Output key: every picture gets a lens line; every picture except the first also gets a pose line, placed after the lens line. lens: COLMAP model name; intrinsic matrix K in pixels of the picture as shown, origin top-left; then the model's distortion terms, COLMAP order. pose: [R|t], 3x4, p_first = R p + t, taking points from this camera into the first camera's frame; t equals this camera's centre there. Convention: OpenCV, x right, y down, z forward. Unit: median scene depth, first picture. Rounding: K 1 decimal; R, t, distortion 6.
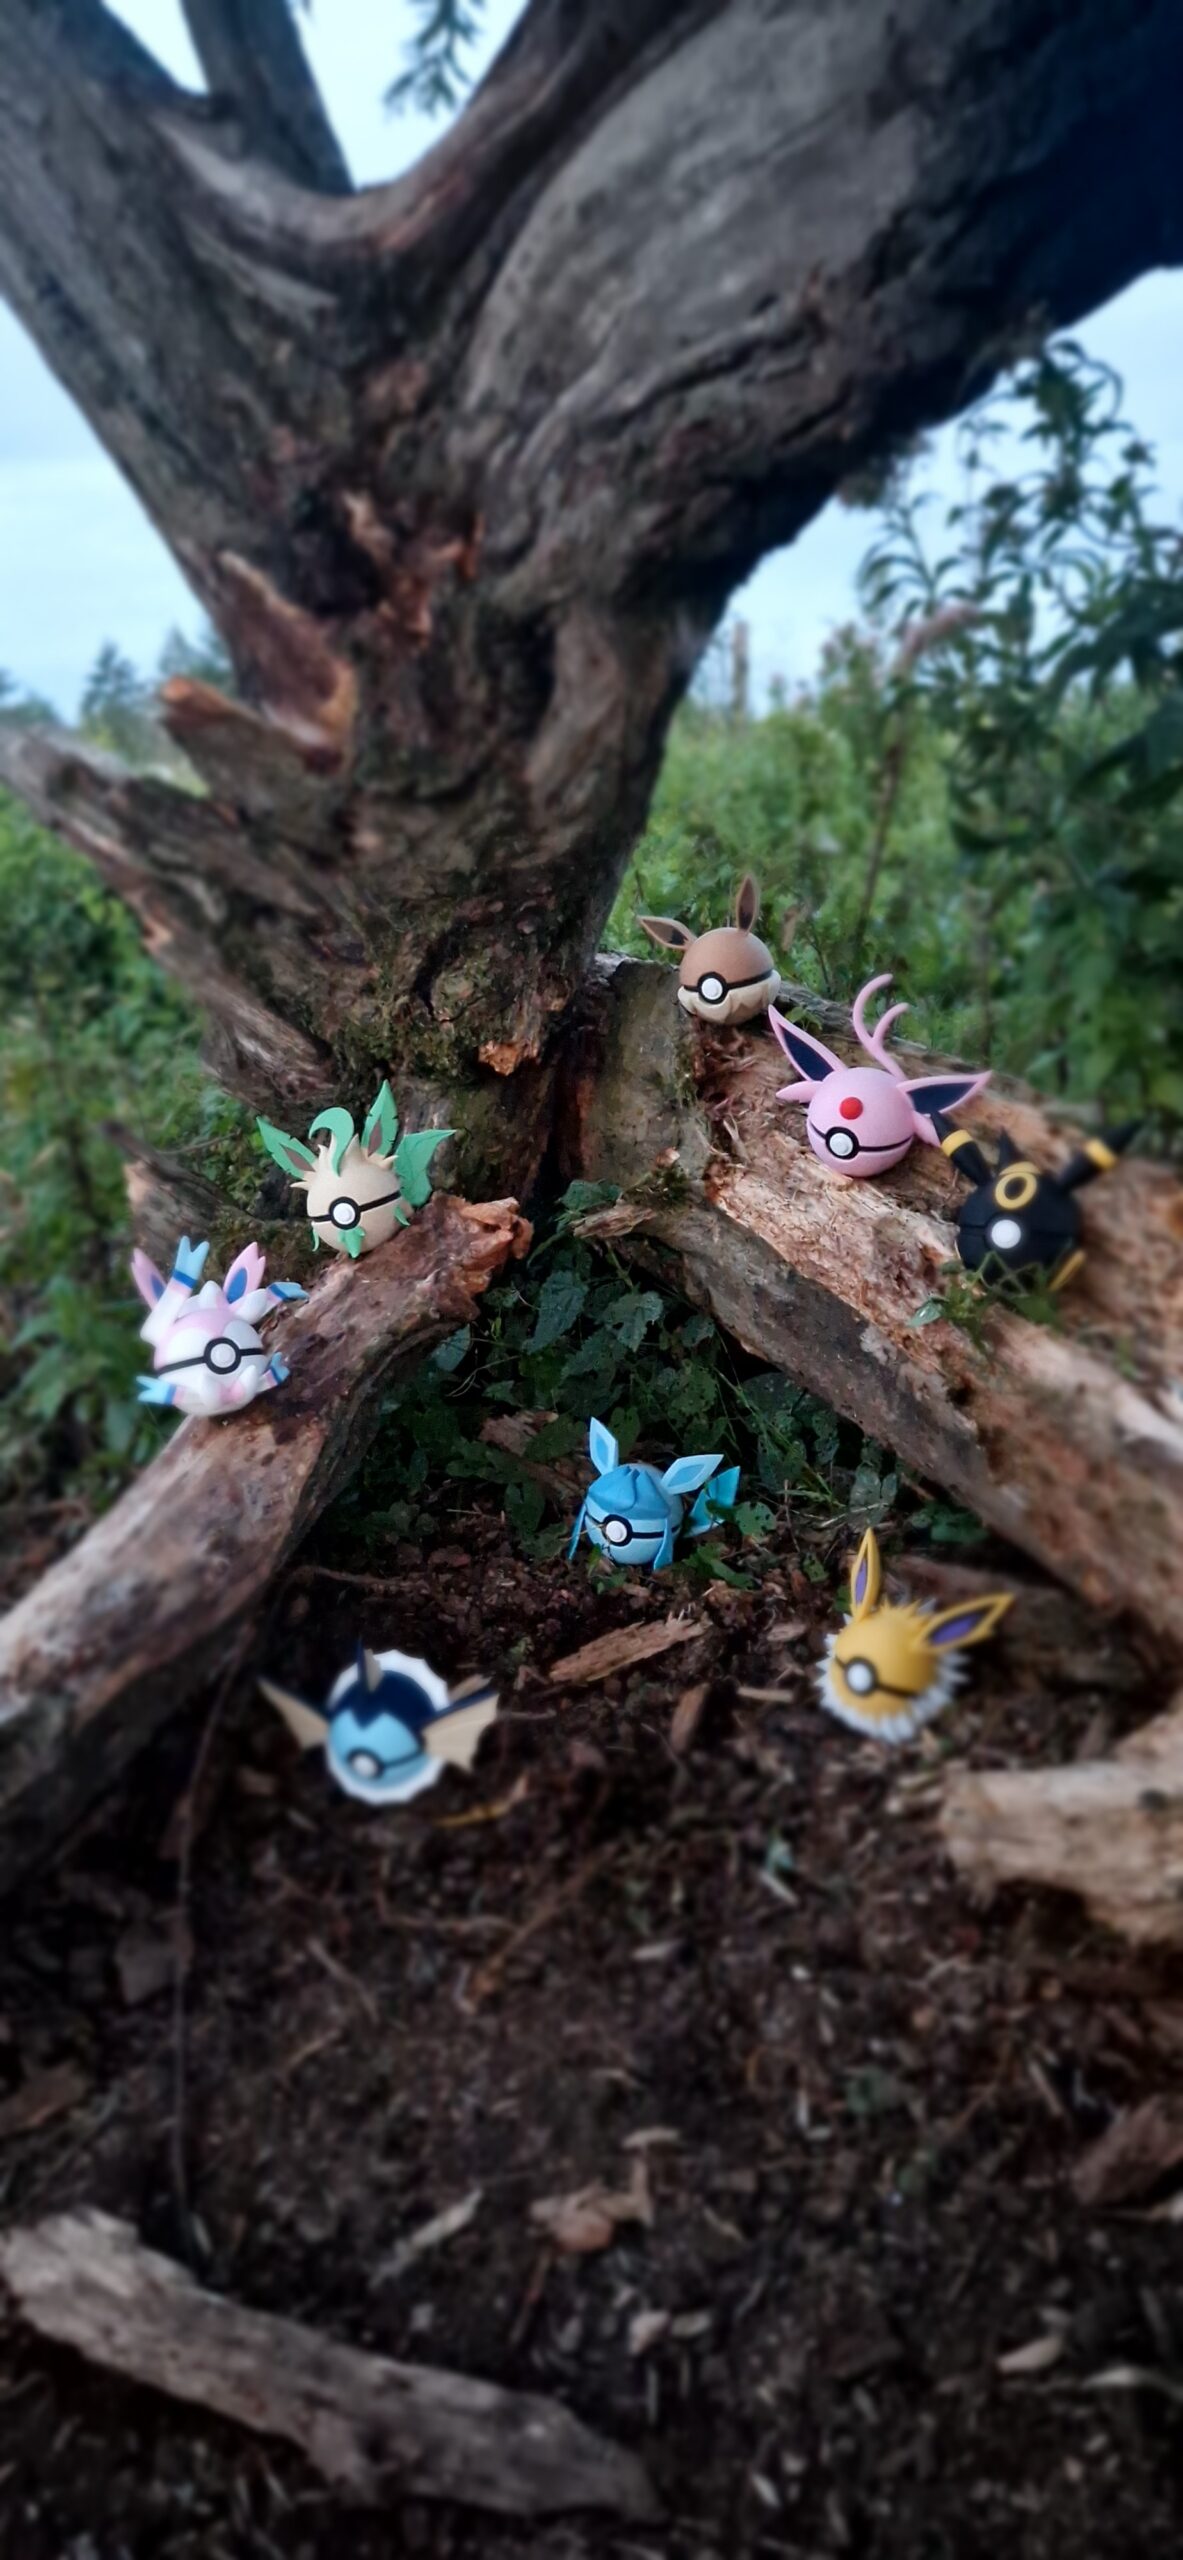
lens RADIAL K [[1737.2, 0, 586.8], [0, 1737.2, 1280.6], [0, 0, 1]] dist [0.047609, -0.052330]
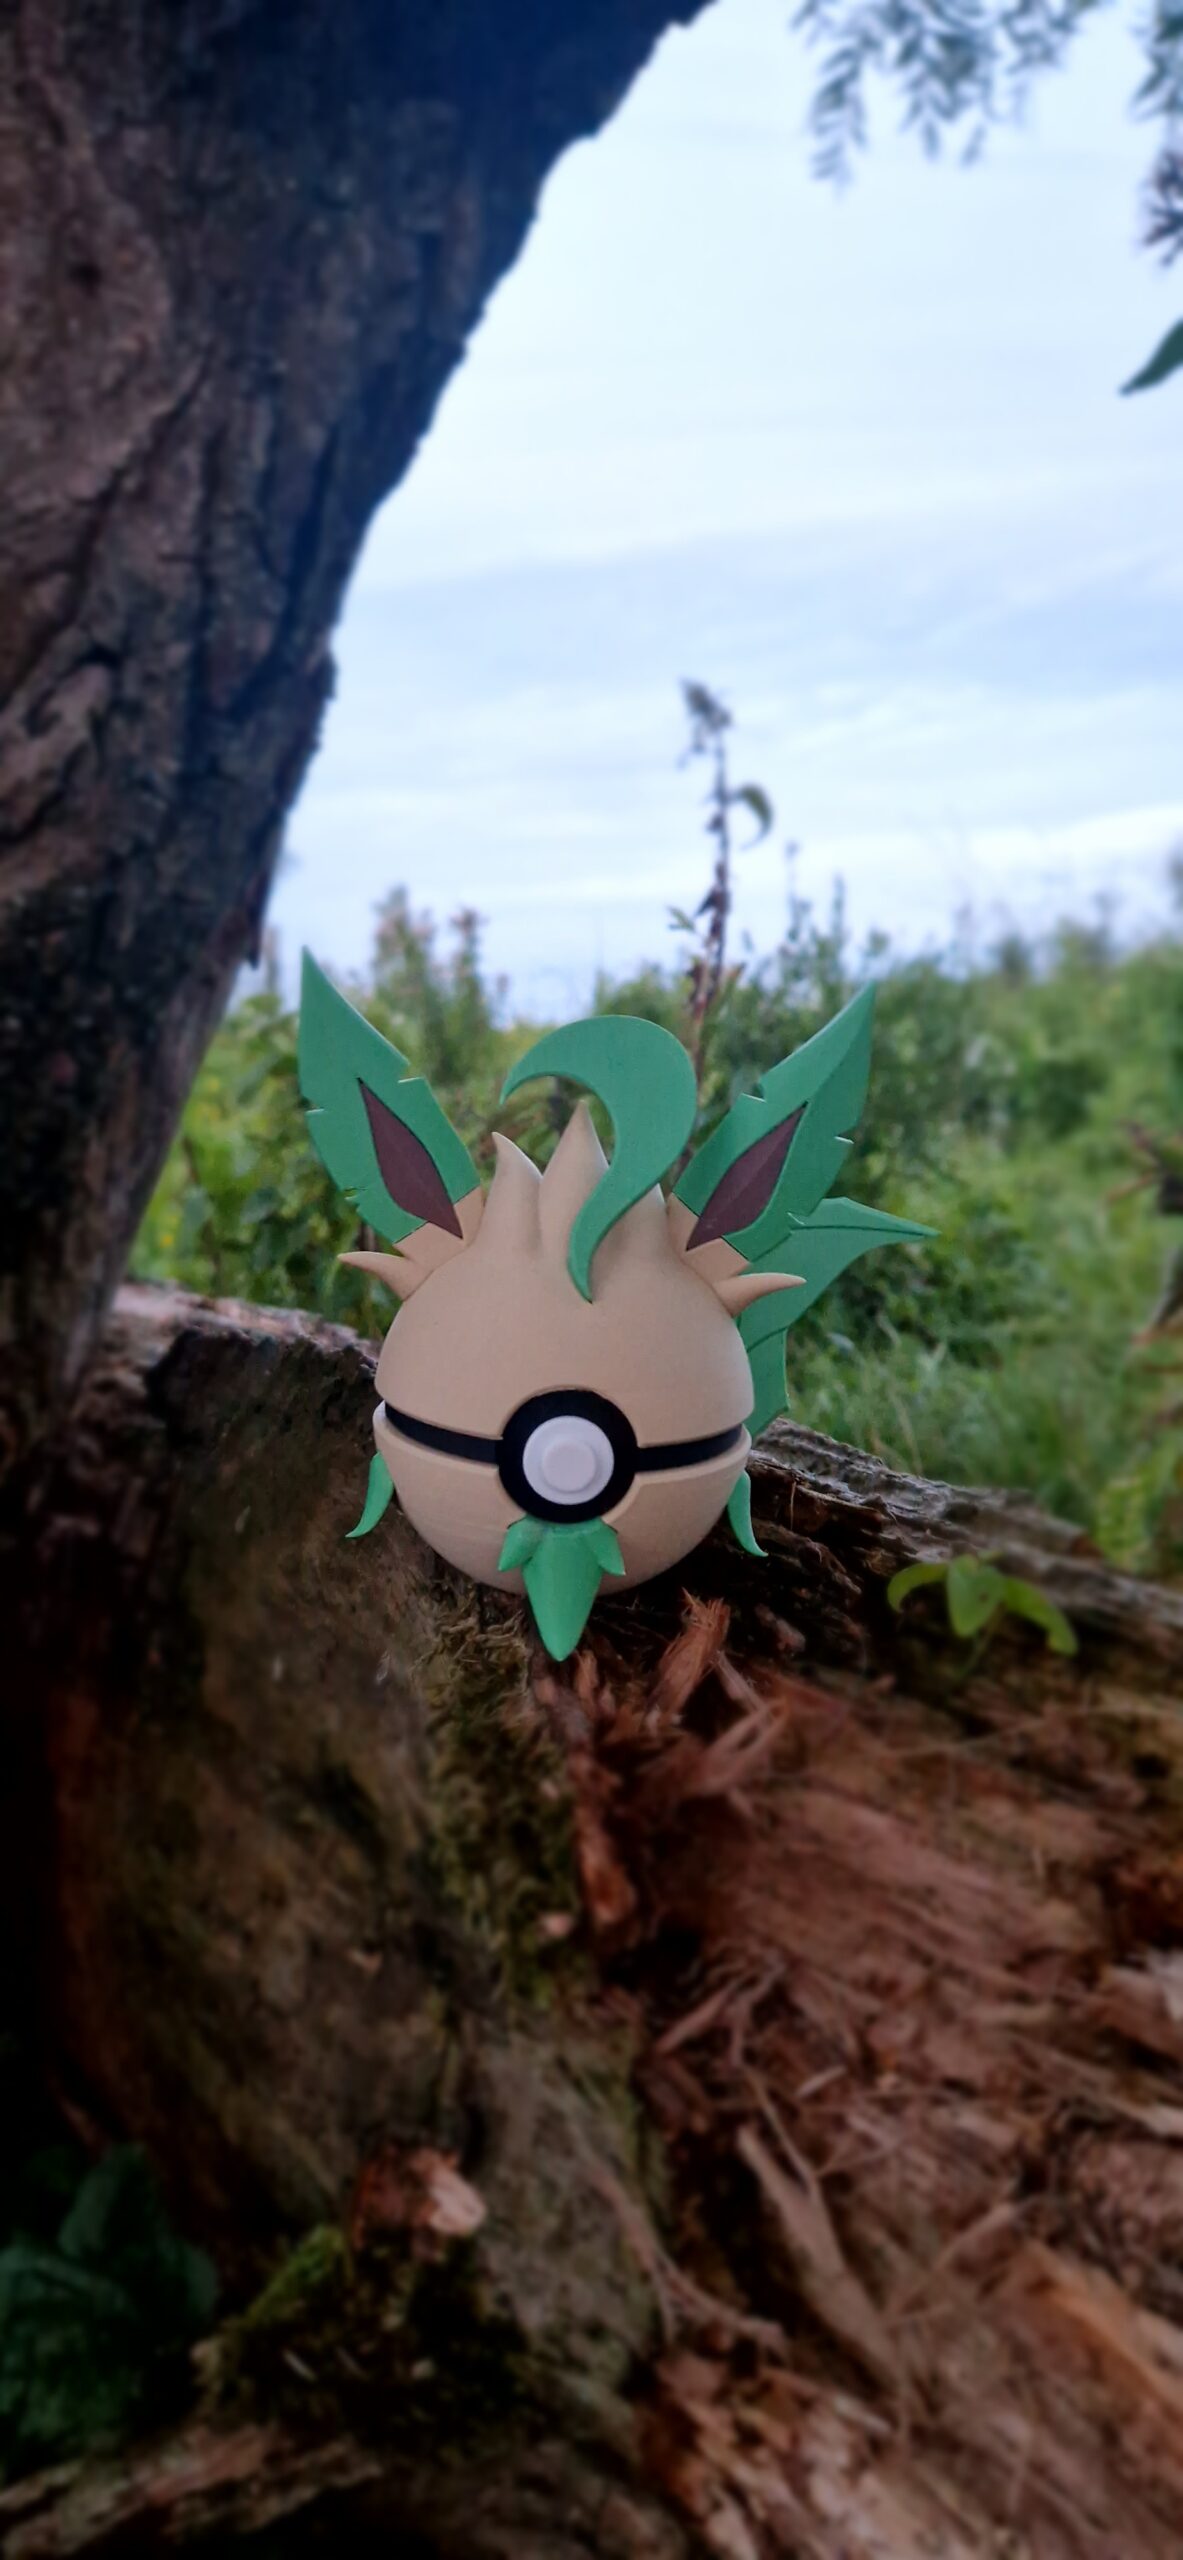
lens RADIAL K [[1737.2, 0, 579.8], [0, 1737.2, 1274.5], [0, 0, 1]] dist [0.047609, -0.052330]
pose [[0.965863, -0.002133, 0.259044, 0.006594], [0.047778, 0.984278, -0.170041, -0.143584], [-0.254609, 0.176613, 0.950780, 0.717851]]
